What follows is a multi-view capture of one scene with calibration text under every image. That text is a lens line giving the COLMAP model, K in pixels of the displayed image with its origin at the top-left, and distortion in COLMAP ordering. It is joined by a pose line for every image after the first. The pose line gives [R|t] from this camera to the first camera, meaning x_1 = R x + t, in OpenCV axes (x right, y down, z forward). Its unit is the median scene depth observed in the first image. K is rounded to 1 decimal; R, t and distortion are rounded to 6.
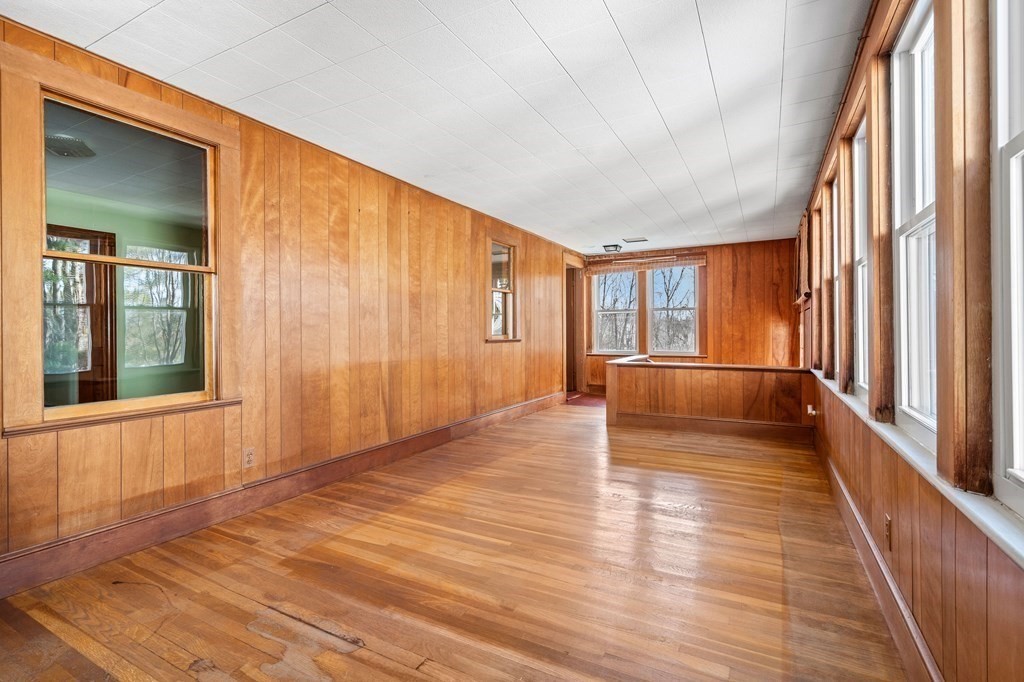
lens RADIAL K [[474.3, 0, 507.6], [0, 474.3, 332.0], [0, 0, 1]] dist [-0.002421, 0.001058]
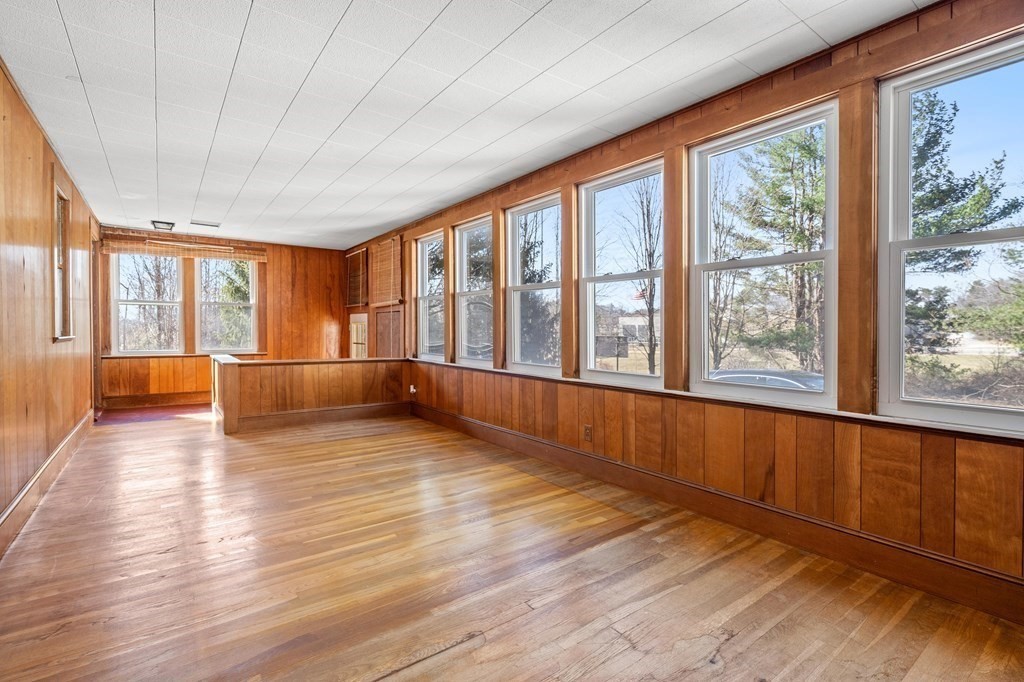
lens RADIAL K [[474.3, 0, 507.6], [0, 474.3, 332.0], [0, 0, 1]] dist [-0.002421, 0.001058]
pose [[0.426018, 0.004265, 0.904705, -0.374292], [-0.008842, 0.999961, -0.000551, 0.002935], [-0.904672, -0.007765, 0.426039, 0.158326]]
